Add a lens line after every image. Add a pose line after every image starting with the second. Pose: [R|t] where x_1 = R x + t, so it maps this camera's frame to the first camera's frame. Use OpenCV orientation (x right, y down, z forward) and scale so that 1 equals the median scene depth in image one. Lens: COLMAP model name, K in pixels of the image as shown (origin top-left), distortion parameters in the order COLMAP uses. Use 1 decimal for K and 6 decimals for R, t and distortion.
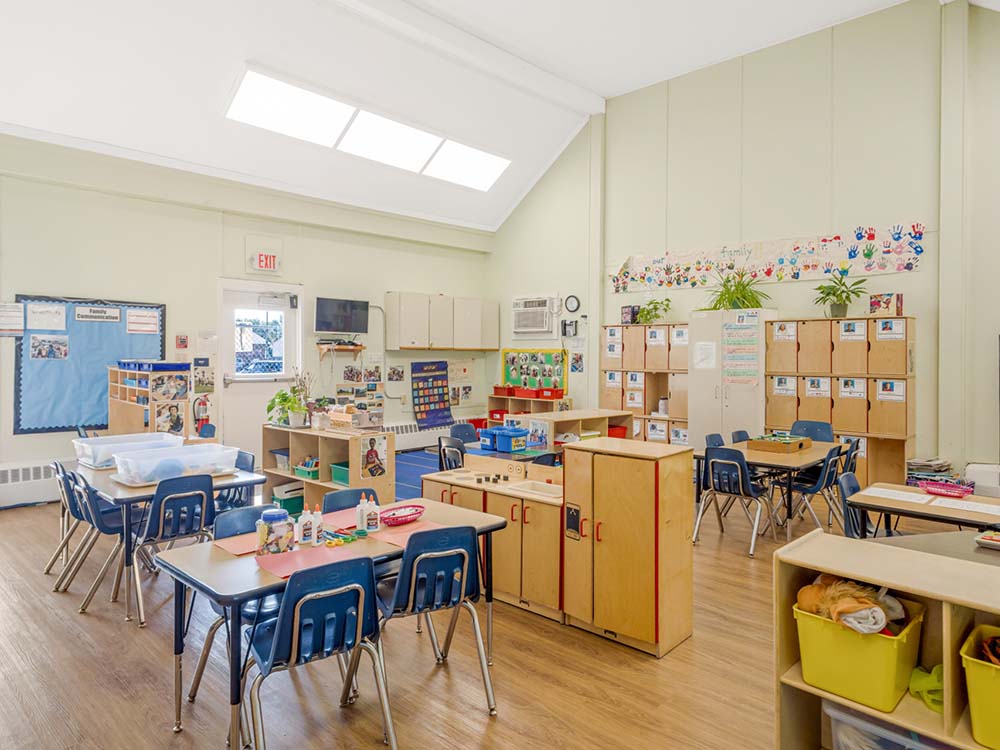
lens RADIAL K [[636.0, 0, 492.4], [0, 636.0, 372.7], [0, 0, 1]] dist [0.003716, 0.000995]
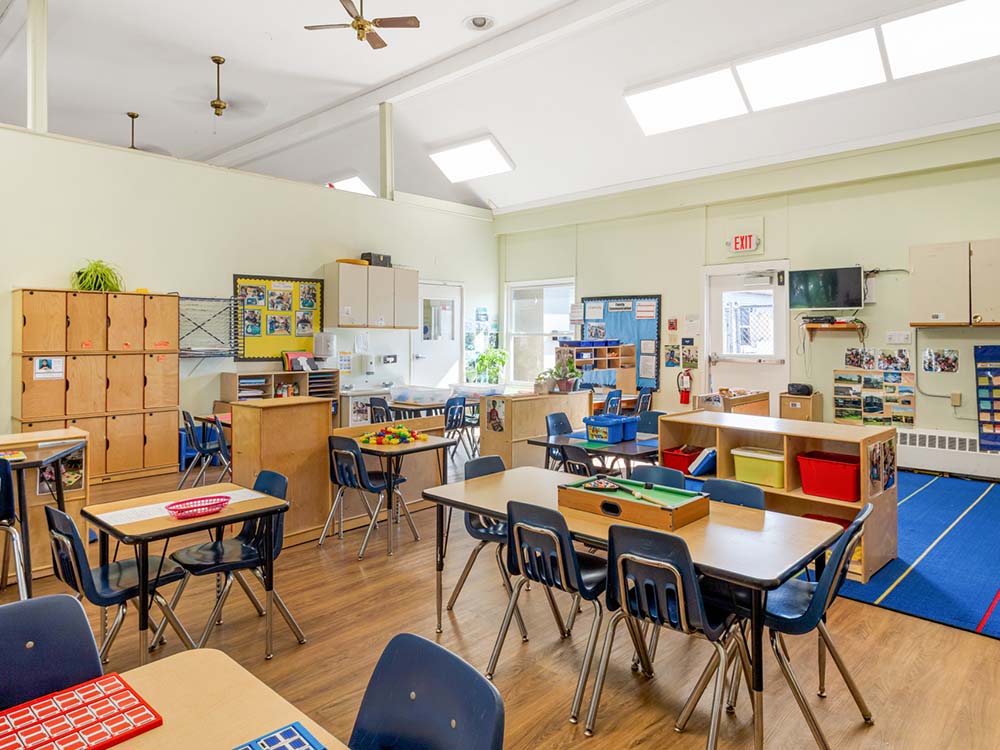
lens RADIAL K [[636.0, 0, 492.4], [0, 636.0, 372.7], [0, 0, 1]] dist [0.003716, 0.000995]
pose [[0.001574, 0.058739, -0.998272, 0.647405], [-0.026246, 0.997932, 0.058678, -0.017115], [0.999654, 0.026109, 0.003112, 0.586107]]
